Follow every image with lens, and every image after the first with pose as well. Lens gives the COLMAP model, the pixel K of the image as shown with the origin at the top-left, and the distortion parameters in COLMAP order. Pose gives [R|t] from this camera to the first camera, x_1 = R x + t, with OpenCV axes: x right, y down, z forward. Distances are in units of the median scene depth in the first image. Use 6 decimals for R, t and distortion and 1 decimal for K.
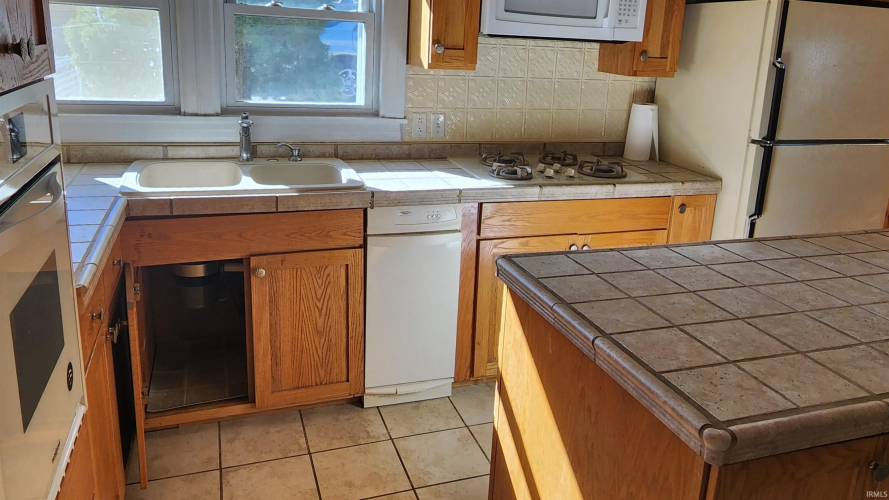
lens RADIAL K [[673.7, 0, 445.9], [0, 673.7, 240.1], [0, 0, 1]] dist [0.003412, 0.002307]
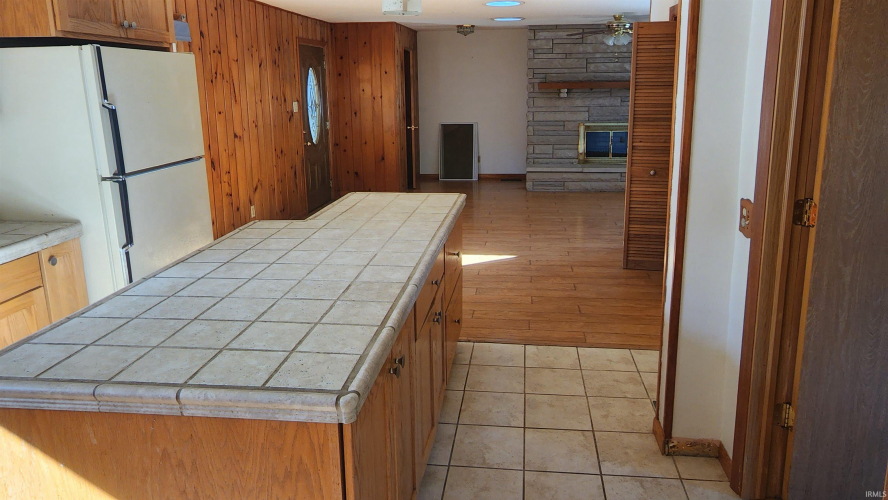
lens RADIAL K [[620.1, 0, 462.1], [0, 620.1, 242.9], [0, 0, 1]] dist [-0.010821, 0.000076]
pose [[0.421256, -0.285763, 0.860745, -0.298005], [0.297892, 0.940005, 0.166286, -0.082514], [-0.856623, 0.186361, 0.481109, 0.135922]]
